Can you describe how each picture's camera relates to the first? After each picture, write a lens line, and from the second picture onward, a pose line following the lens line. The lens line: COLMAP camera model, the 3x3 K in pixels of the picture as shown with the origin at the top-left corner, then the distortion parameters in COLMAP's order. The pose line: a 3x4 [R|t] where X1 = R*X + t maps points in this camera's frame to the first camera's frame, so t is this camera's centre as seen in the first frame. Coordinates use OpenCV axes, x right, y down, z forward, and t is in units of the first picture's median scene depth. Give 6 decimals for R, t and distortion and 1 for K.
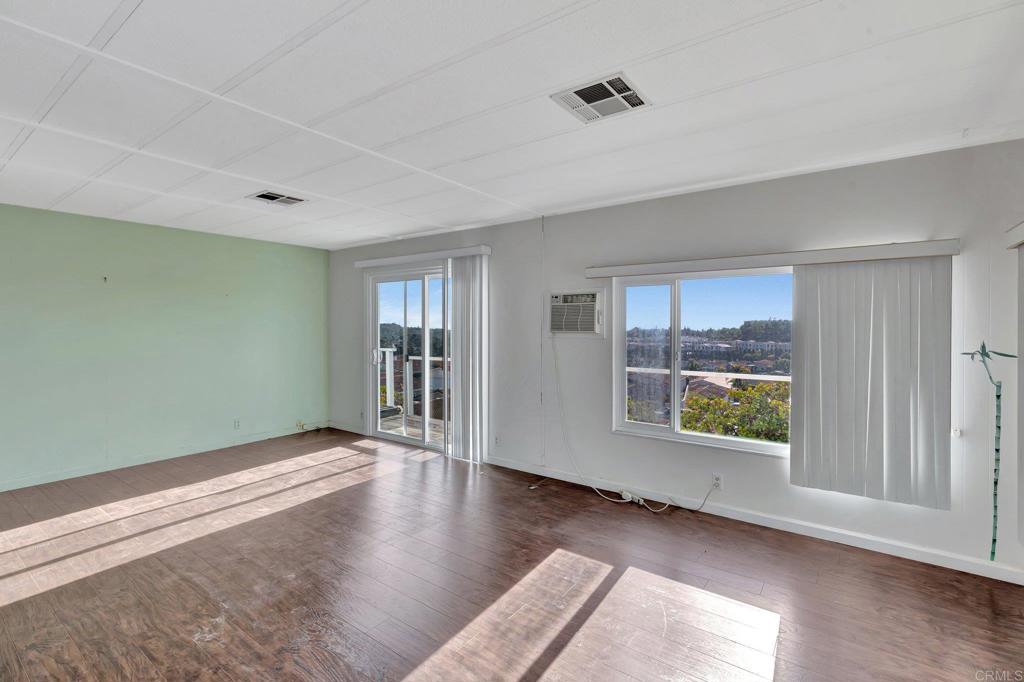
lens RADIAL K [[462.8, 0, 518.2], [0, 462.8, 336.3], [0, 0, 1]] dist [0.000469, 0.000609]
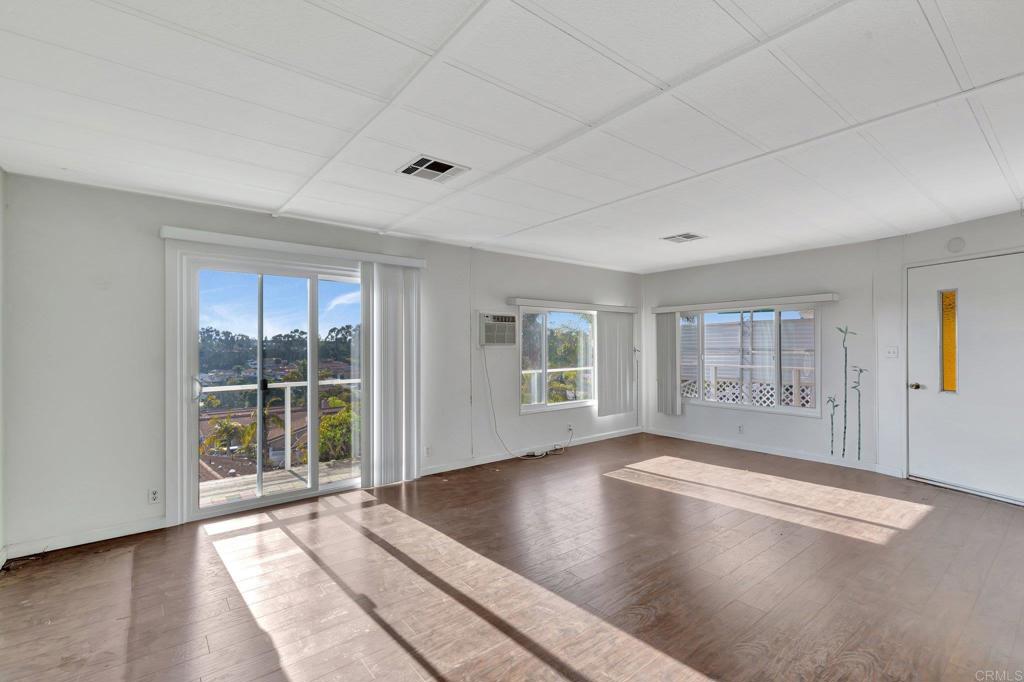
lens RADIAL K [[462.8, 0, 516.2], [0, 462.8, 345.9], [0, 0, 1]] dist [0.000469, 0.000609]
pose [[0.259888, 0.002746, 0.965635, -1.164576], [0.030343, 0.999479, -0.011009, 0.011304], [-0.965162, 0.032161, 0.259669, 0.634723]]
